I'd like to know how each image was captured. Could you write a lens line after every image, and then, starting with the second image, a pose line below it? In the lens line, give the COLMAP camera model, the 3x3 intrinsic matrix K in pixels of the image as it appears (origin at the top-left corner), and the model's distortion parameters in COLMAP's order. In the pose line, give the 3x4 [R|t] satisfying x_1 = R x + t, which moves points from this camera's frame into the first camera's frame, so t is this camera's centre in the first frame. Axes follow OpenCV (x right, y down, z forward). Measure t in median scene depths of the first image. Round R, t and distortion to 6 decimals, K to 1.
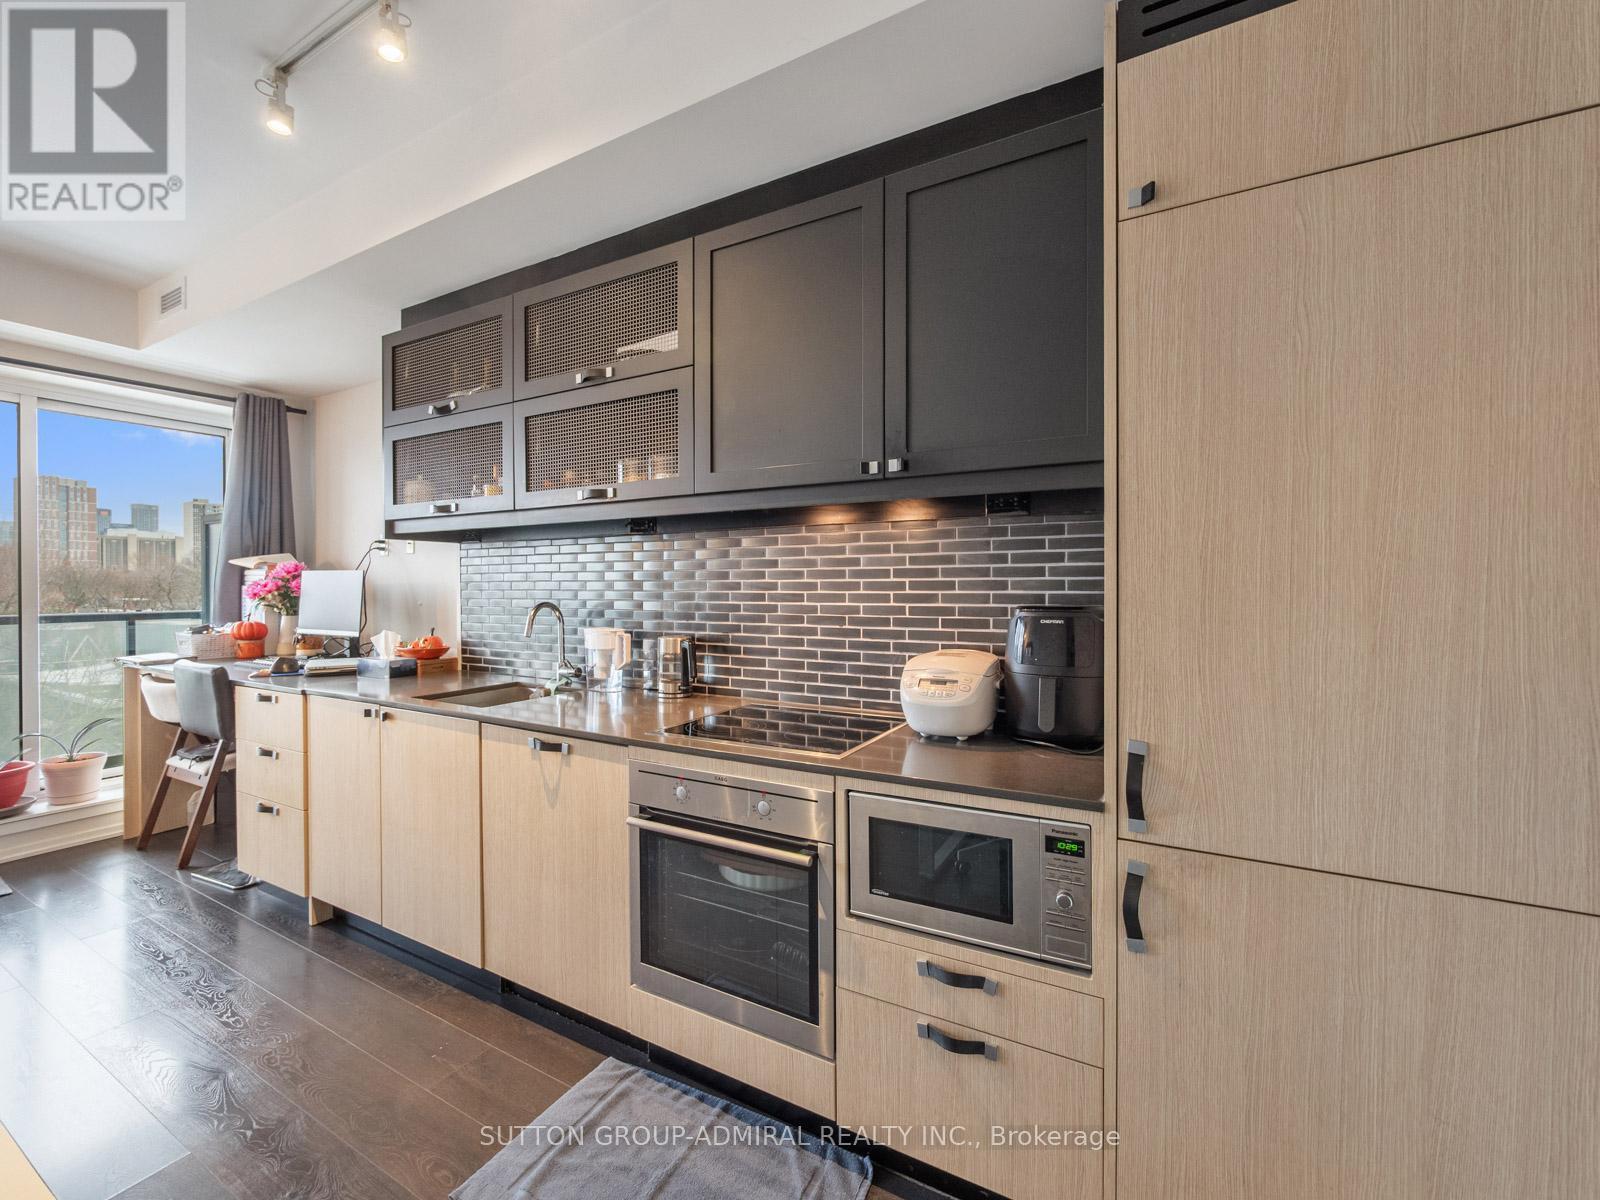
lens RADIAL K [[683.6, 0, 796.8], [0, 683.6, 590.5], [0, 0, 1]] dist [-0.008476, 0.002168]
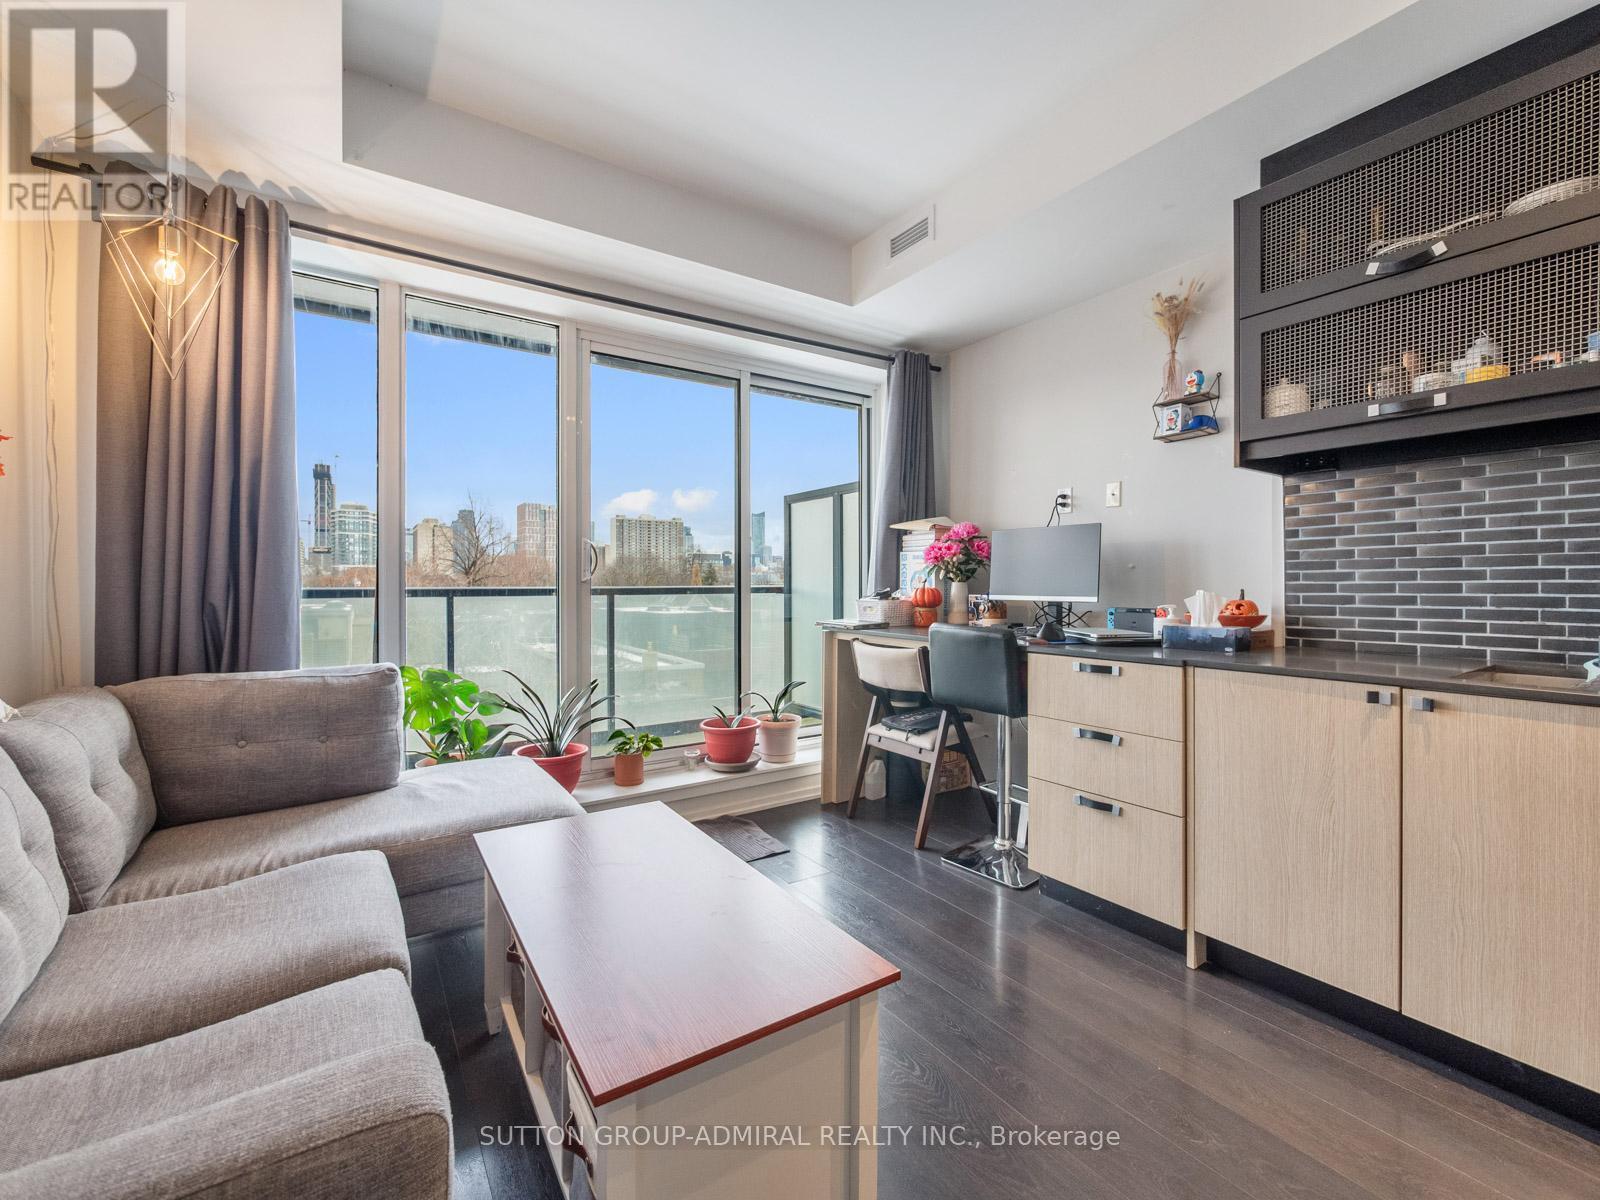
lens RADIAL K [[677.9, 0, 800.2], [0, 677.9, 585.4], [0, 0, 1]] dist [-0.006145, 0.000886]
pose [[0.896231, 0.000449, -0.443588, -0.898521], [-0.001457, 0.999997, -0.001932, 0.073242], [0.443586, 0.002378, 0.896229, 0.141722]]
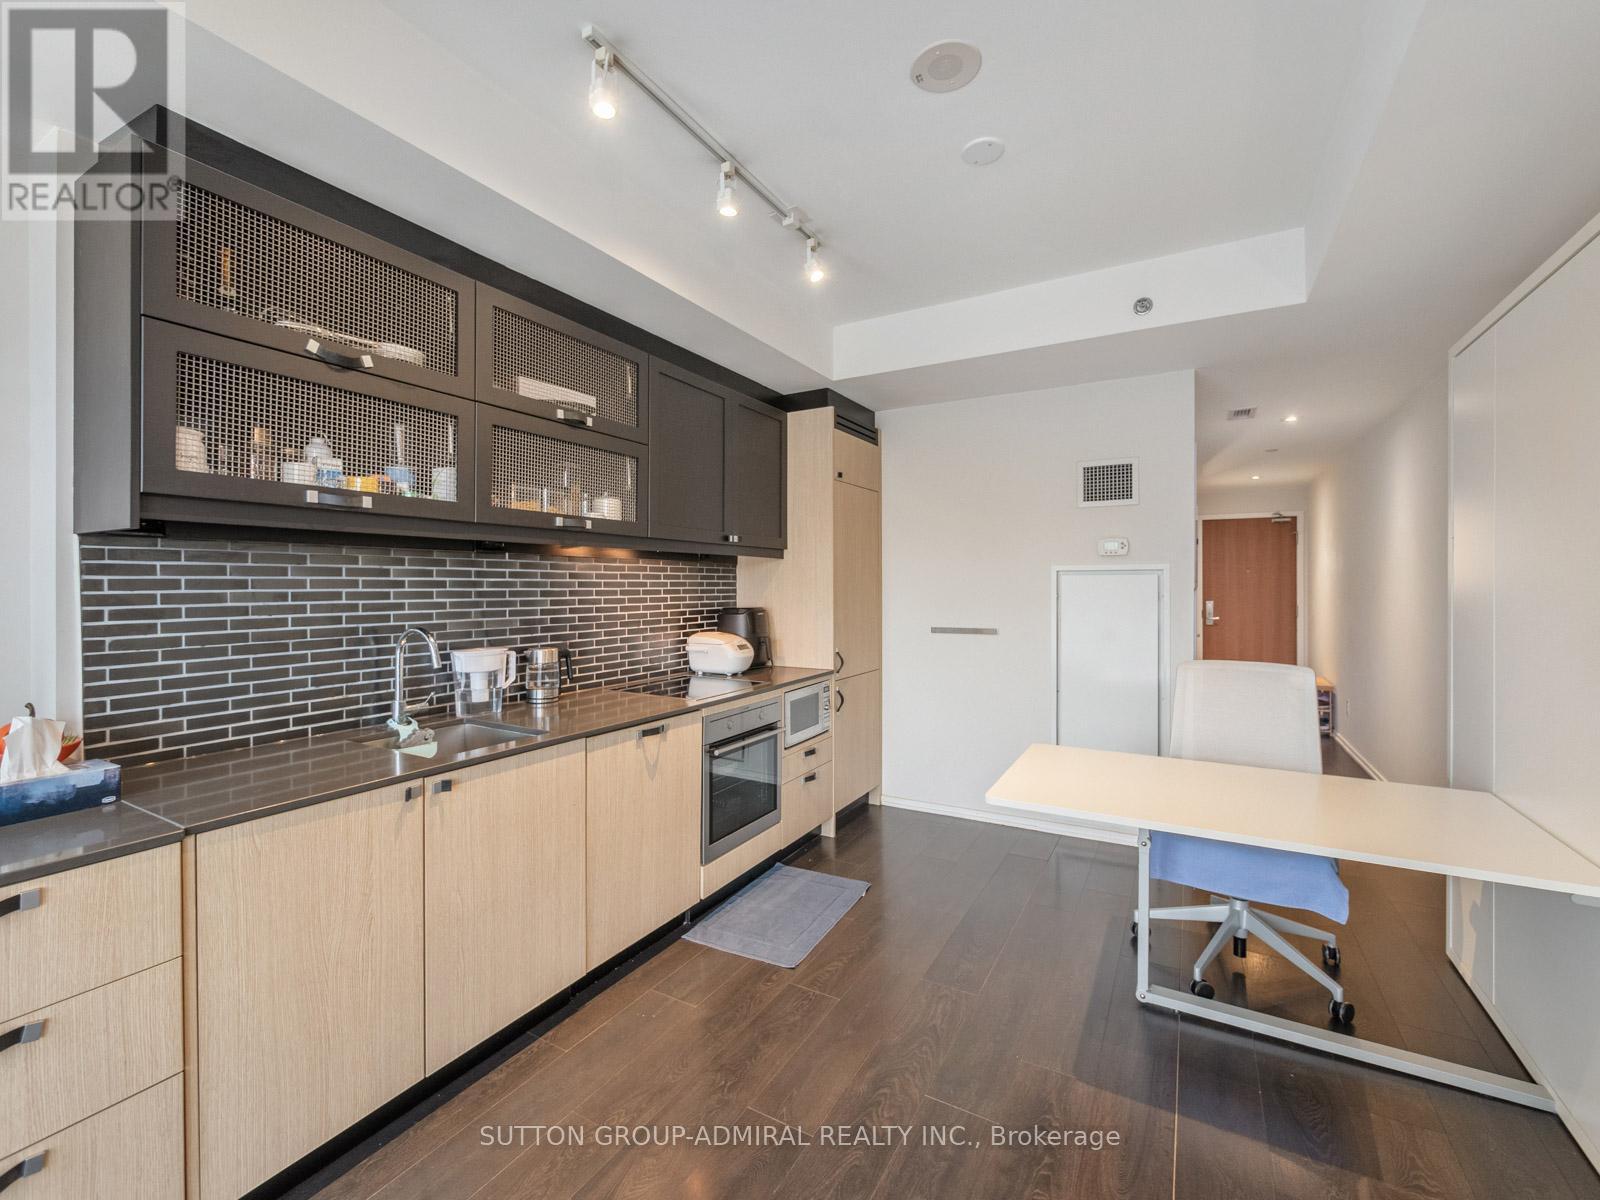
lens RADIAL K [[683.6, 0, 791.2], [0, 683.6, 587.9], [0, 0, 1]] dist [-0.008476, 0.002168]
pose [[0.010529, -0.003351, 0.999939, -1.415577], [0.007267, 0.999968, 0.003275, -0.035871], [-0.999918, 0.007232, 0.010553, 0.631370]]
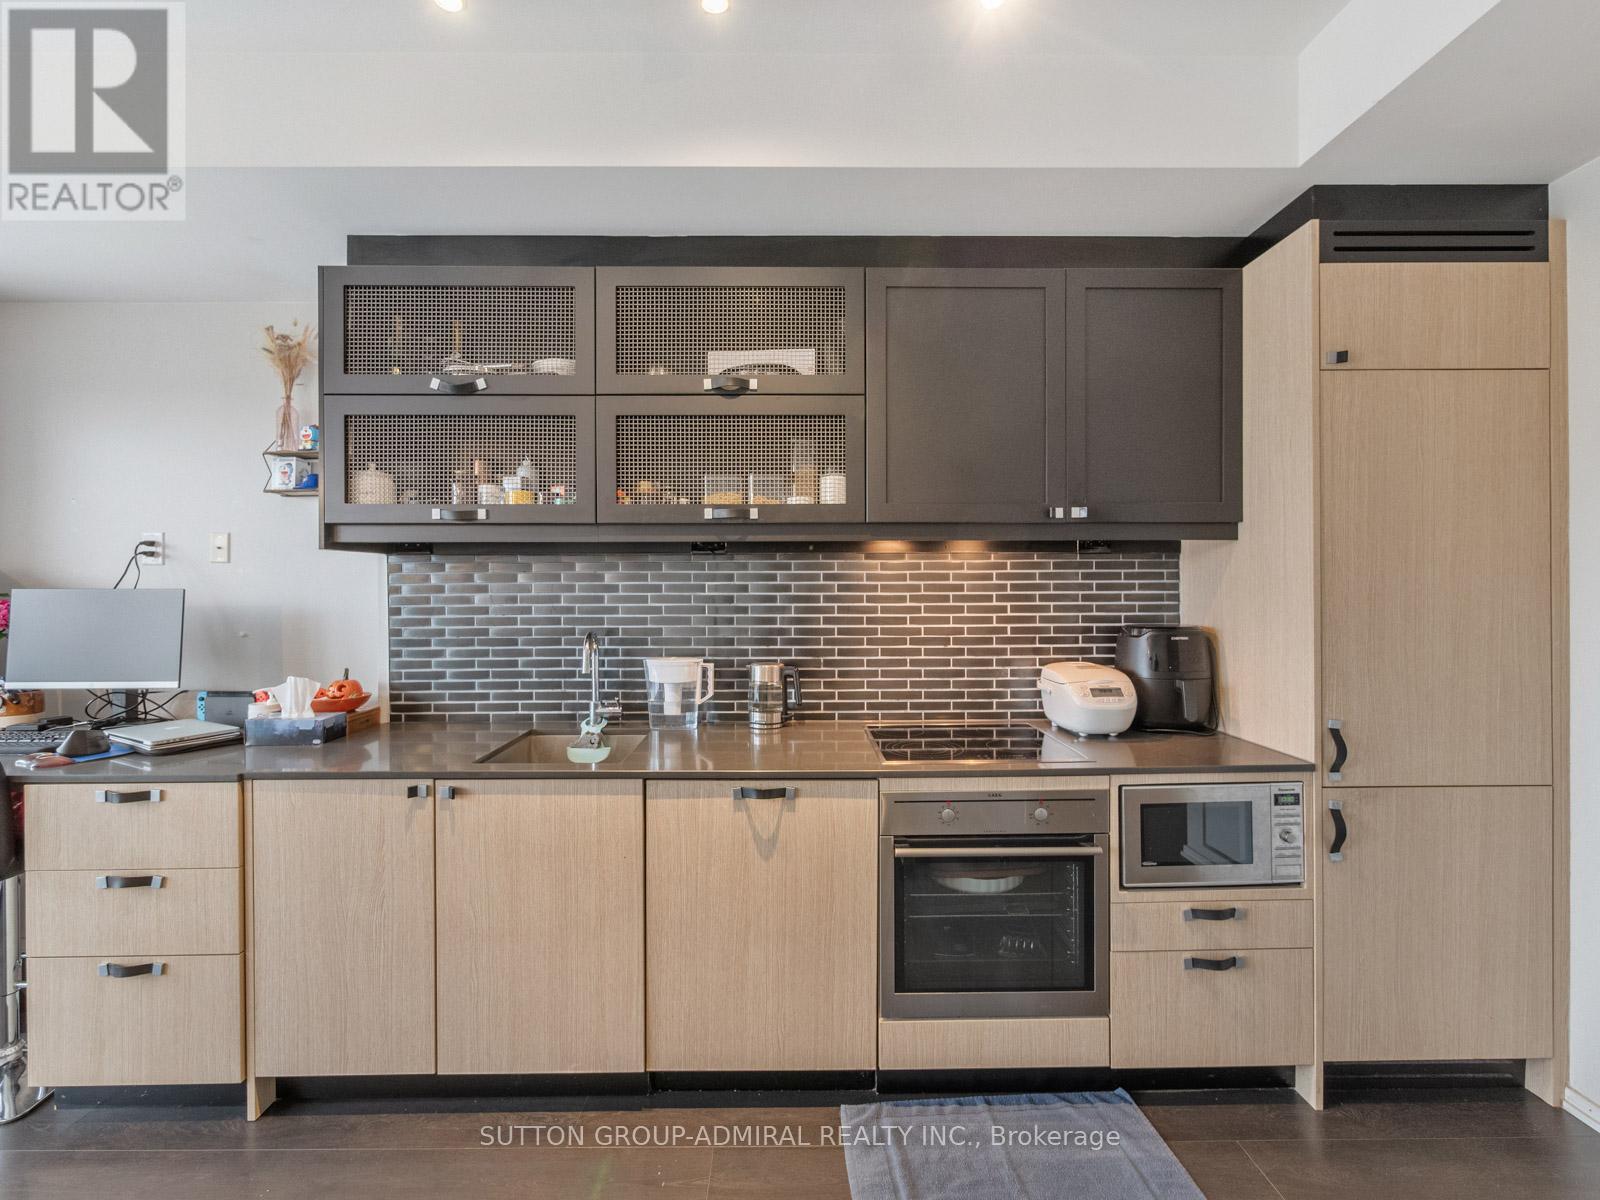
lens RADIAL K [[703.7, 0, 799.4], [0, 703.7, 587.9], [0, 0, 1]] dist [-0.004495, 0.000854]
pose [[0.863248, -0.003695, 0.504767, -0.692125], [0.005943, 0.999978, -0.002843, -0.038515], [-0.504746, 0.005454, 0.863251, 0.139740]]
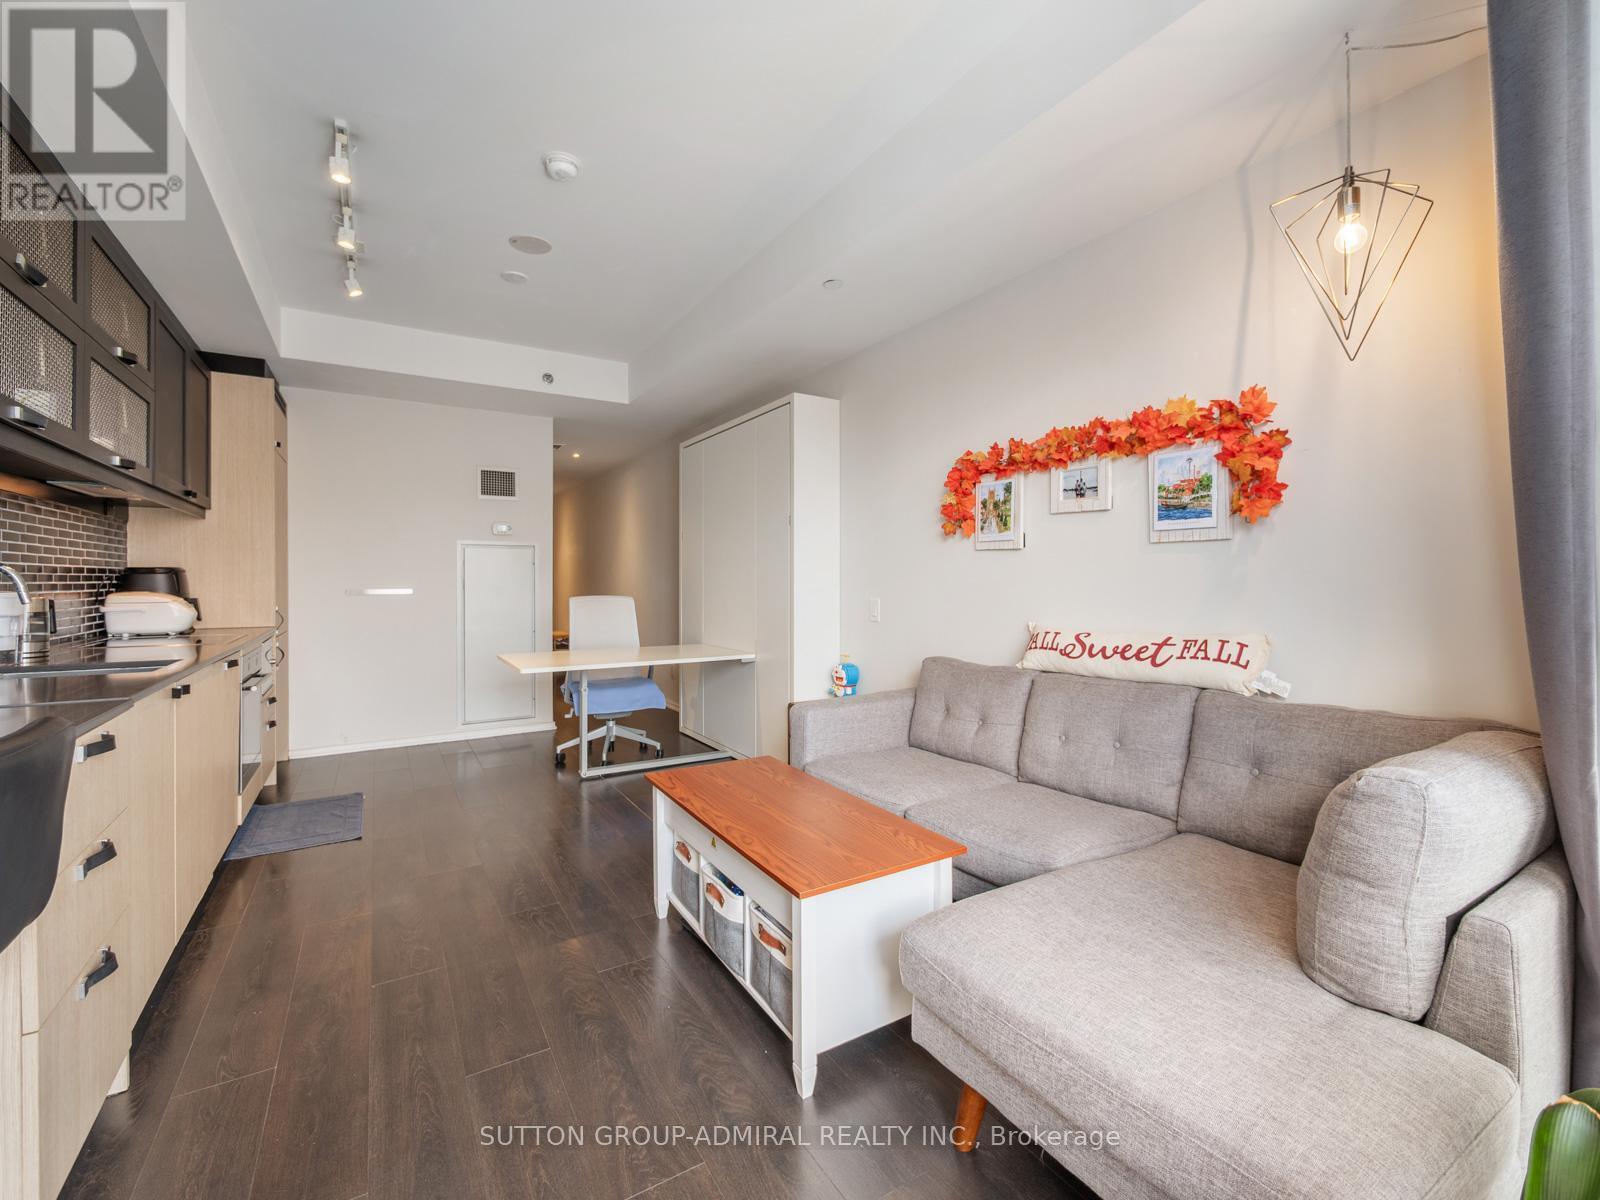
lens RADIAL K [[677.9, 0, 790.6], [0, 677.9, 583.7], [0, 0, 1]] dist [-0.006145, 0.000886]
pose [[-0.874356, -0.001231, 0.485283, -1.767460], [0.003725, 0.999950, 0.009247, 0.047337], [-0.485270, 0.009893, -0.874308, 1.430199]]
